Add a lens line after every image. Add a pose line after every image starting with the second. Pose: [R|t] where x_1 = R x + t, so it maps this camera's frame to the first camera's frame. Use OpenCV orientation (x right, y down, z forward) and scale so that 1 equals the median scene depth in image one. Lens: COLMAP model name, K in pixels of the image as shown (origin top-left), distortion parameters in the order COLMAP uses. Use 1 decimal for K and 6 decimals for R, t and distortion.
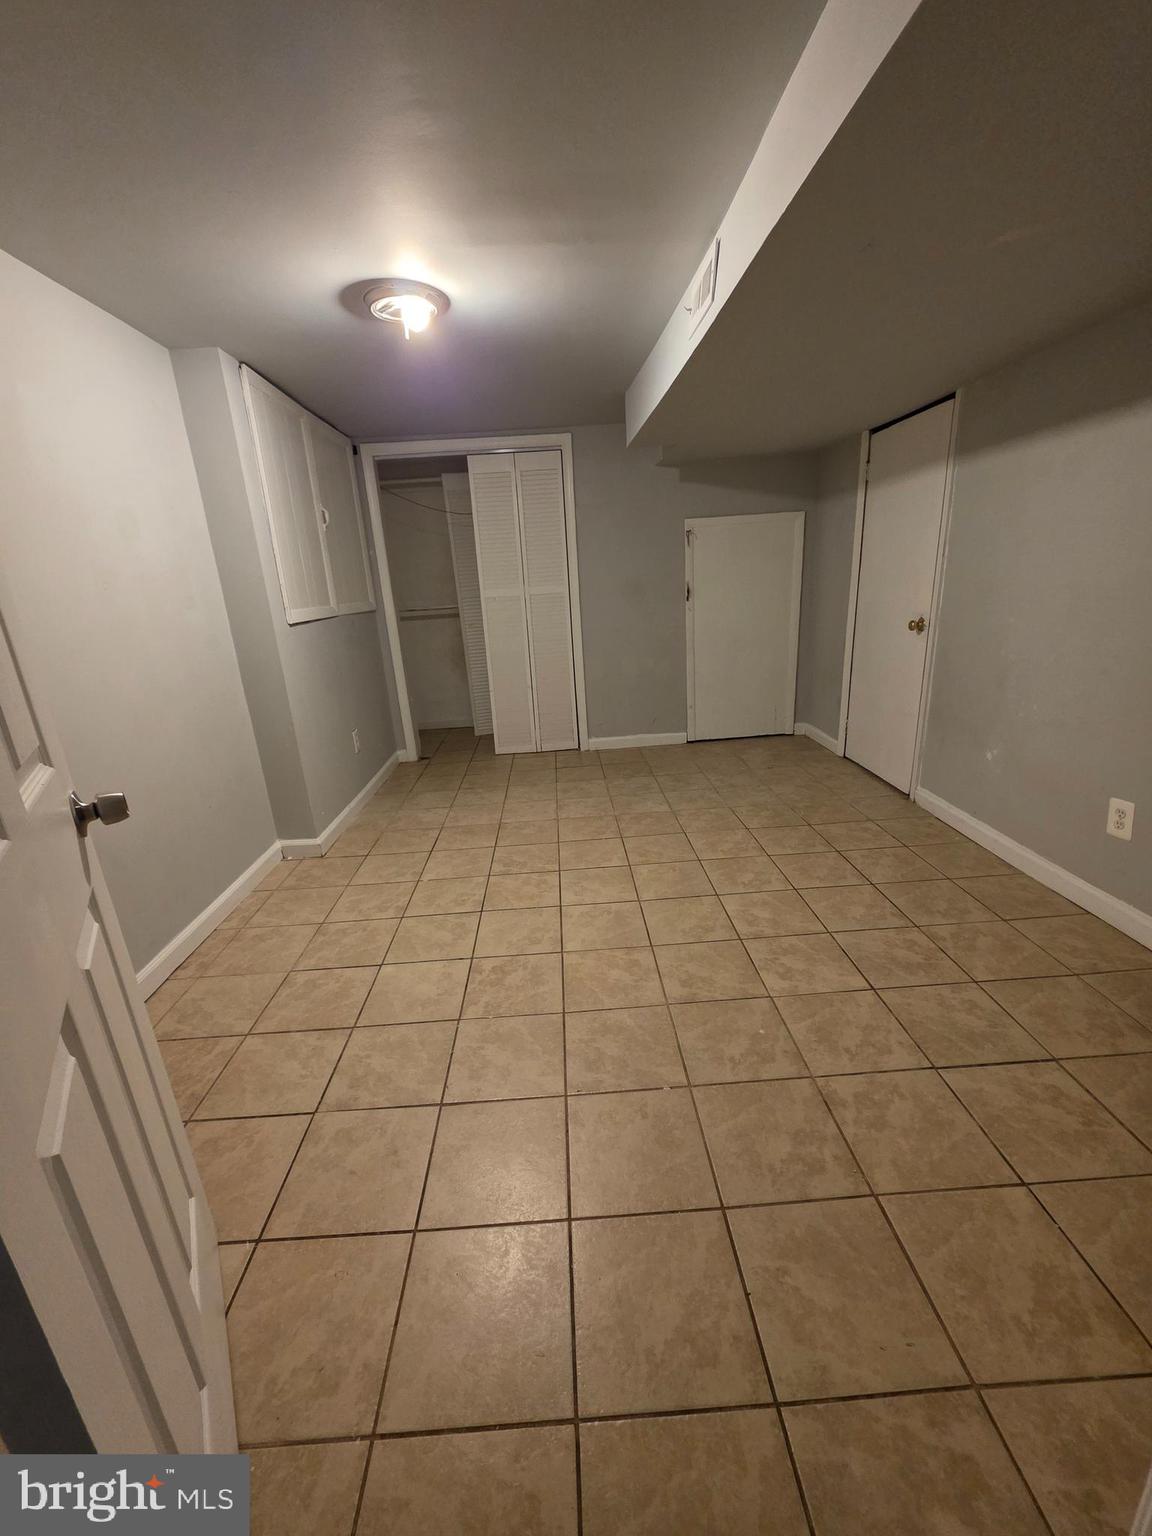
lens RADIAL K [[616.5, 0, 574.9], [0, 616.5, 774.4], [0, 0, 1]] dist [-0.000929, 0.000750]
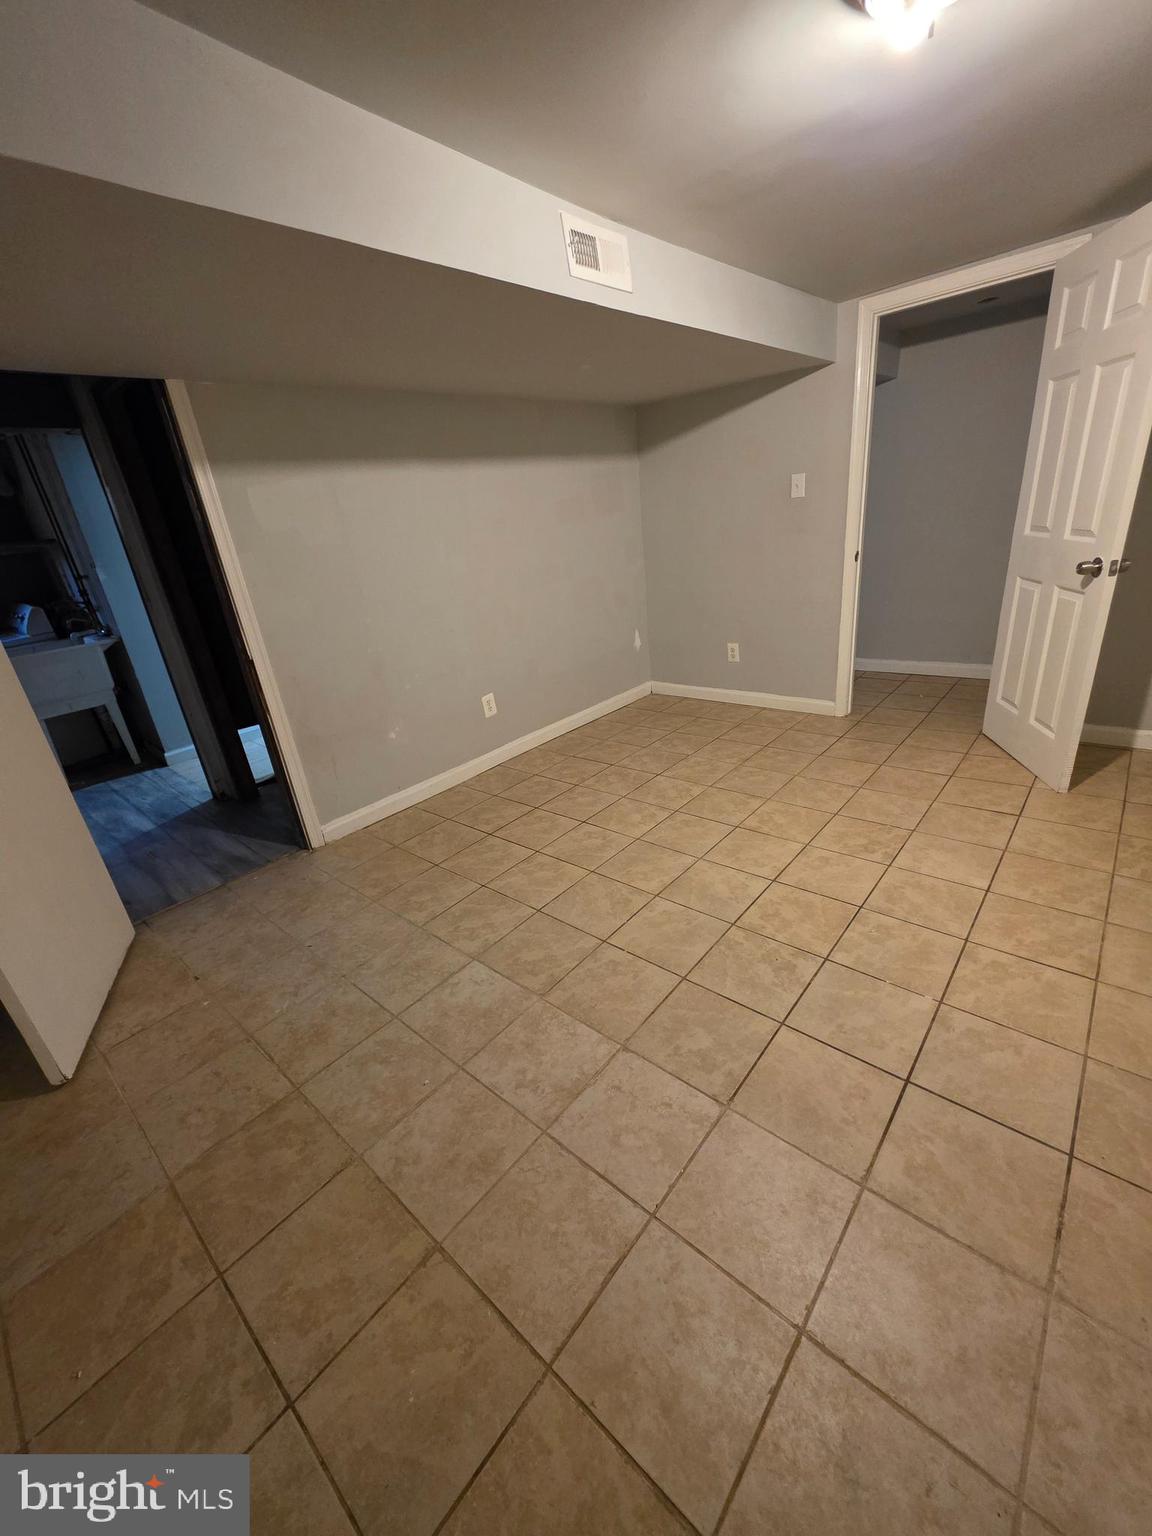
lens RADIAL K [[616.5, 0, 577.4], [0, 616.5, 768.6], [0, 0, 1]] dist [-0.000929, 0.000750]
pose [[-0.717748, -0.138209, 0.682448, -0.408361], [0.346631, 0.779104, 0.522344, -0.493433], [-0.603891, 0.611470, -0.511293, 1.488440]]
